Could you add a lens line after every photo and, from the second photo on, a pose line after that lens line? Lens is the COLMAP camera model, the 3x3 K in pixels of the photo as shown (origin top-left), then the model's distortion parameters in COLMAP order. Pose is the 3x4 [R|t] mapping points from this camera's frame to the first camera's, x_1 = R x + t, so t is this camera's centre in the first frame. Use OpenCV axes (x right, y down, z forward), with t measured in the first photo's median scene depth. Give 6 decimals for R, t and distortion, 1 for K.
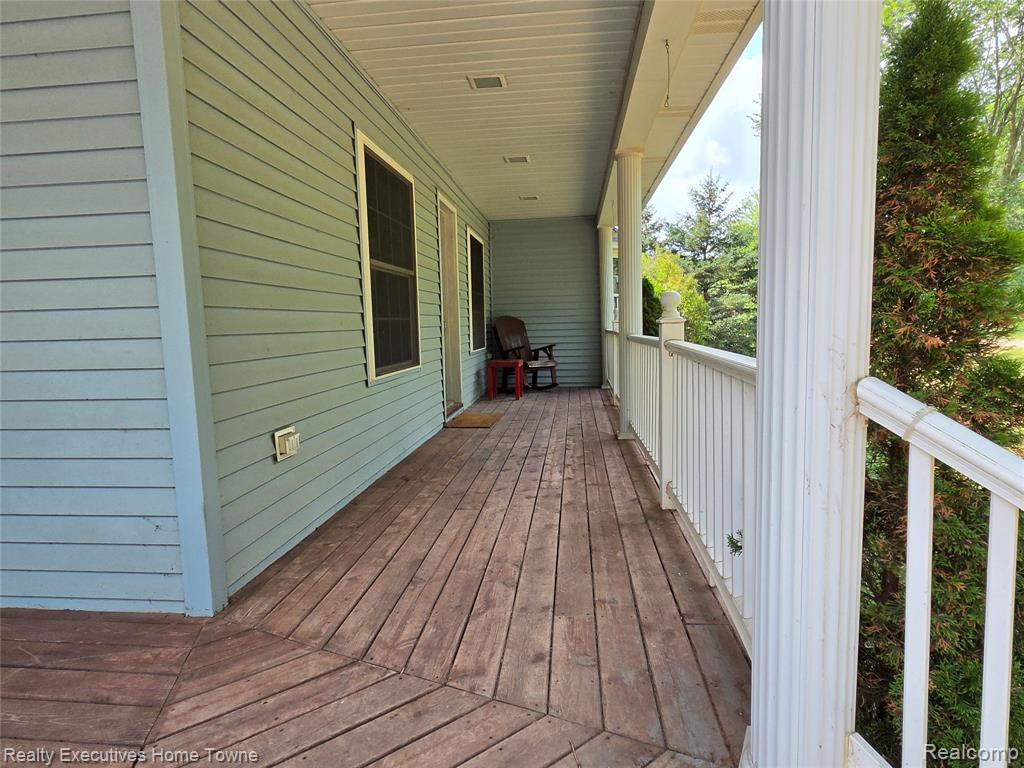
lens RADIAL K [[599.7, 0, 510.4], [0, 599.7, 386.3], [0, 0, 1]] dist [-0.001142, -0.001347]
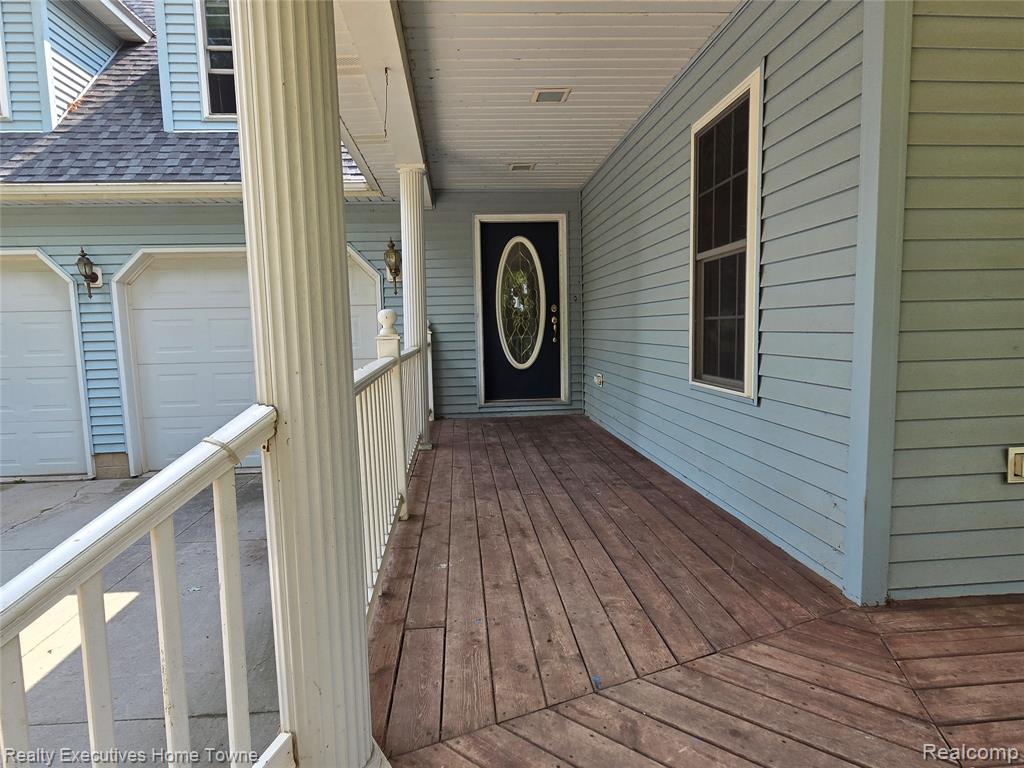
lens RADIAL K [[599.7, 0, 509.4], [0, 599.7, 384.2], [0, 0, 1]] dist [-0.001142, -0.001347]
pose [[0.189867, 0.114222, -0.975143, 0.373824], [-0.084015, 0.991457, 0.099774, -0.047535], [0.978208, 0.062983, 0.197842, 0.202971]]
